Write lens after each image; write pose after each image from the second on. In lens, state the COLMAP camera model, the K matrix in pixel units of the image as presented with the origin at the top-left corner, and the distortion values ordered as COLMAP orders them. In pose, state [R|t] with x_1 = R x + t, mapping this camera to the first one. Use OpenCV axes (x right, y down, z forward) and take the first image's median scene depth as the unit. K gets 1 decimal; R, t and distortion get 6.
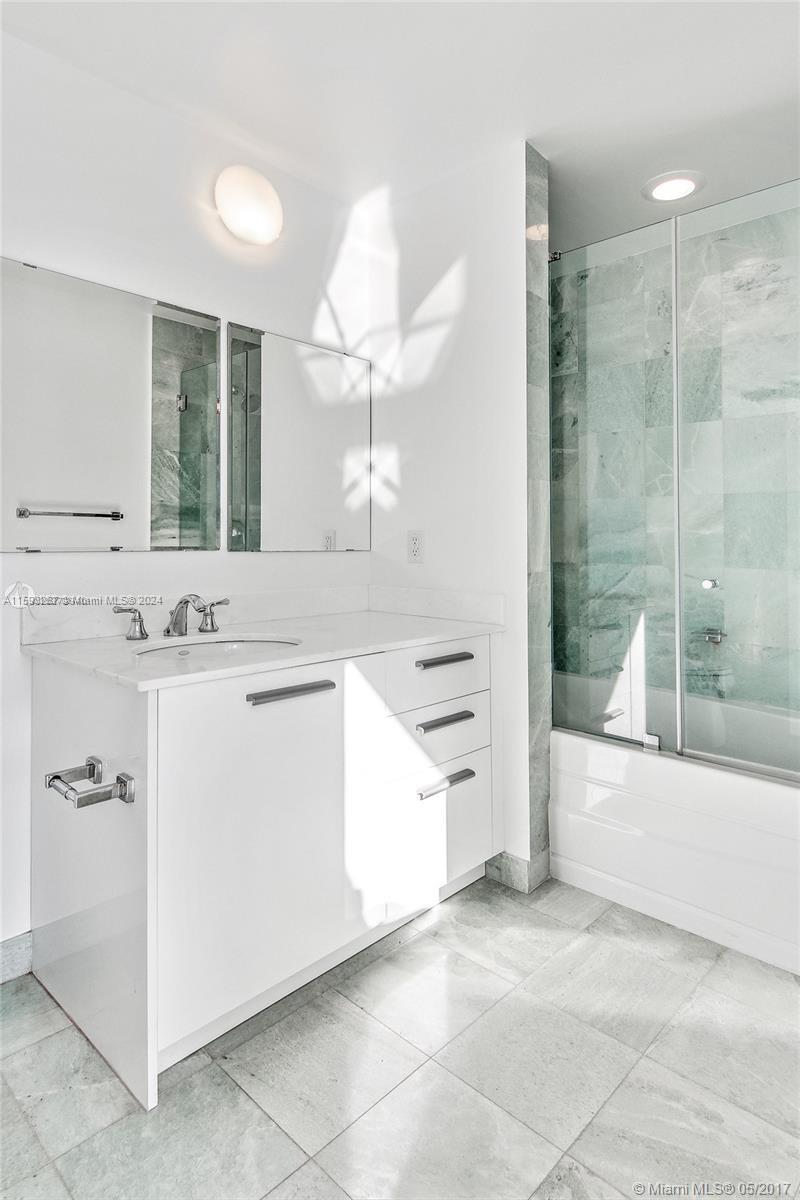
lens RADIAL K [[668.7, 0, 421.4], [0, 668.7, 505.3], [0, 0, 1]] dist [0.013704, -0.012856]
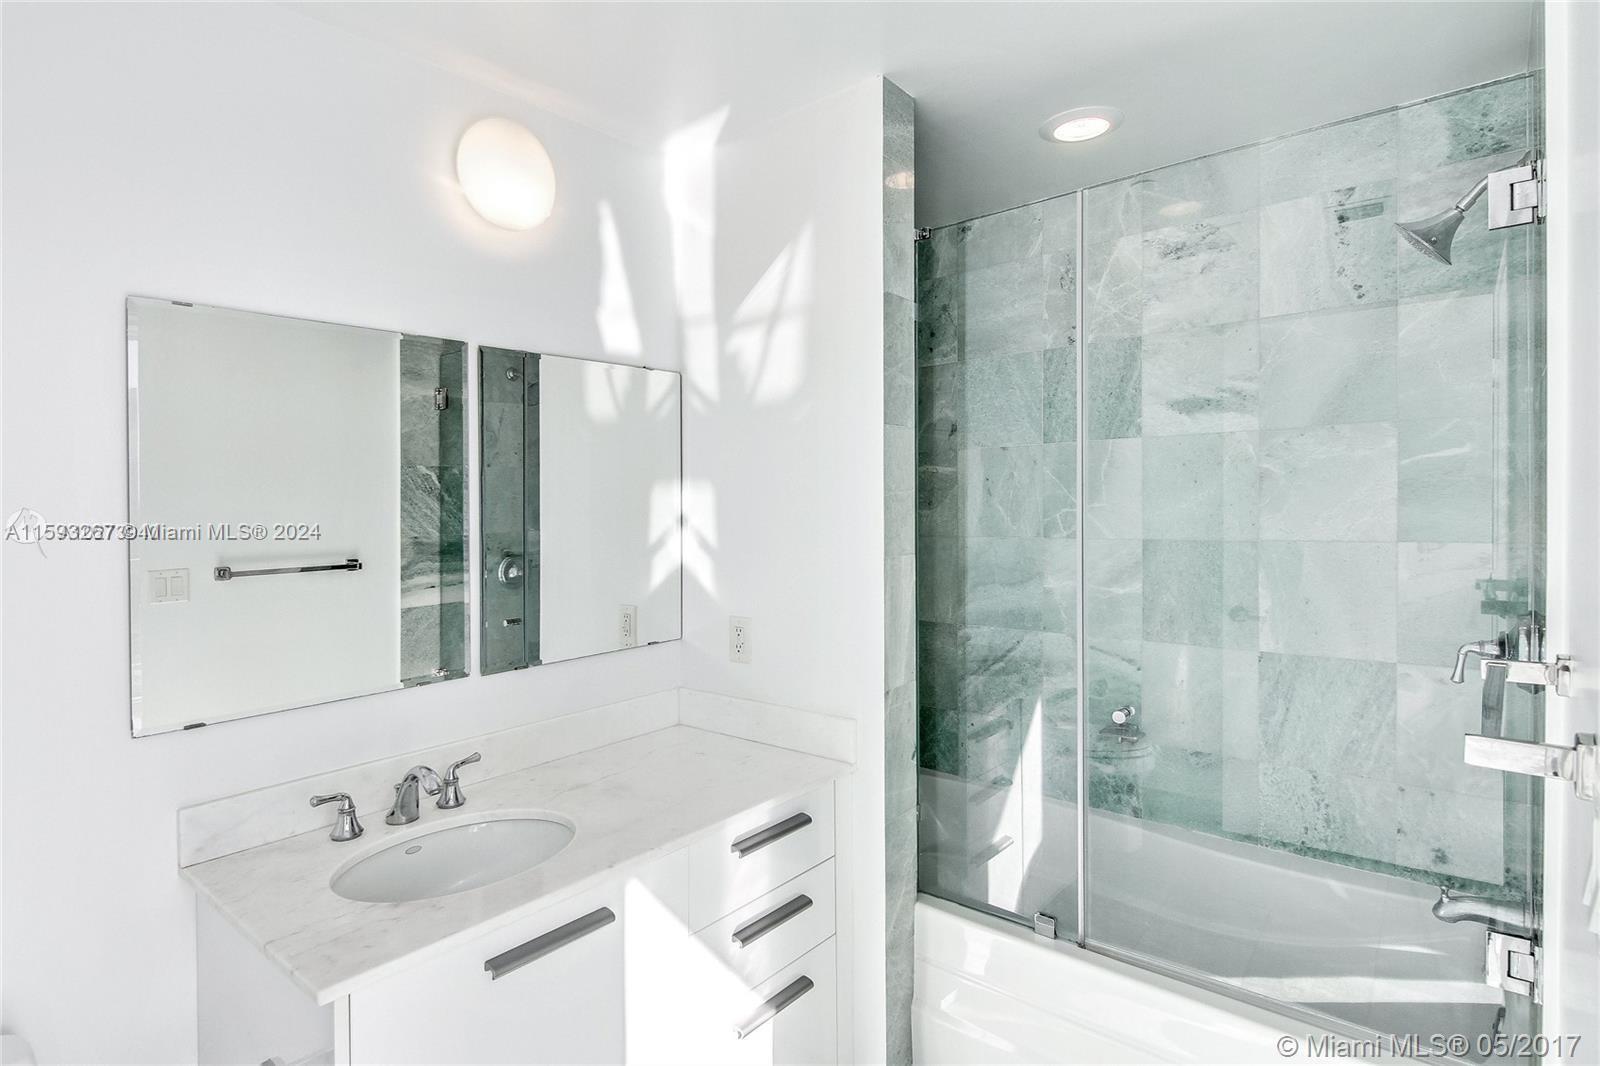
lens RADIAL K [[817.9, 0, 799.3], [0, 817.9, 473.7], [0, 0, 1]] dist [0.001411, -0.001129]
pose [[0.999585, -0.013911, 0.025228, 0.032679], [0.012519, 0.998436, 0.054495, -0.149199], [-0.025947, -0.054157, 0.998195, 0.073304]]
